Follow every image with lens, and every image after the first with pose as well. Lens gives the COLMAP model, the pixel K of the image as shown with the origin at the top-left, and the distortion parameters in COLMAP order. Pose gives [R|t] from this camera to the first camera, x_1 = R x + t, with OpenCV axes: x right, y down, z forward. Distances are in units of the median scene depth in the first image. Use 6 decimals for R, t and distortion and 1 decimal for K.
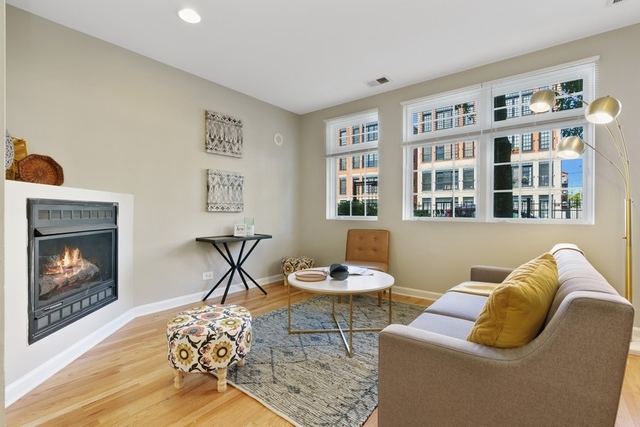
lens RADIAL K [[289.6, 0, 320.0], [0, 289.6, 213.5], [0, 0, 1]] dist [-0.004962, 0.000233]
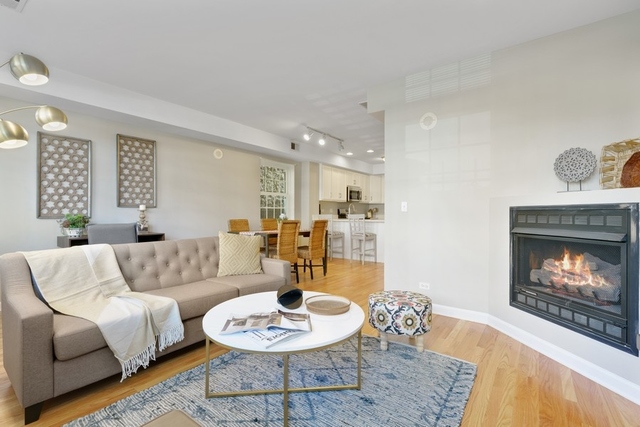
lens RADIAL K [[289.6, 0, 320.0], [0, 289.6, 213.5], [0, 0, 1]] dist [-0.004962, 0.000233]
pose [[-0.999437, -0.006460, -0.032917, 0.015326], [-0.006678, 0.999957, 0.006500, -0.015032], [0.032874, 0.006717, -0.999437, 1.646157]]
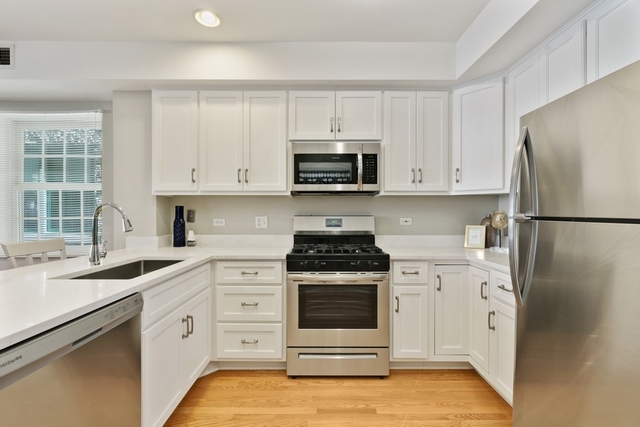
lens RADIAL K [[289.6, 0, 320.0], [0, 289.6, 213.5], [0, 0, 1]] dist [-0.004962, 0.000233]
pose [[-0.623927, -0.003353, 0.781475, -1.205210], [0.001765, 0.999982, 0.005700, -0.066727], [-0.781481, 0.004936, -0.623910, -1.024483]]
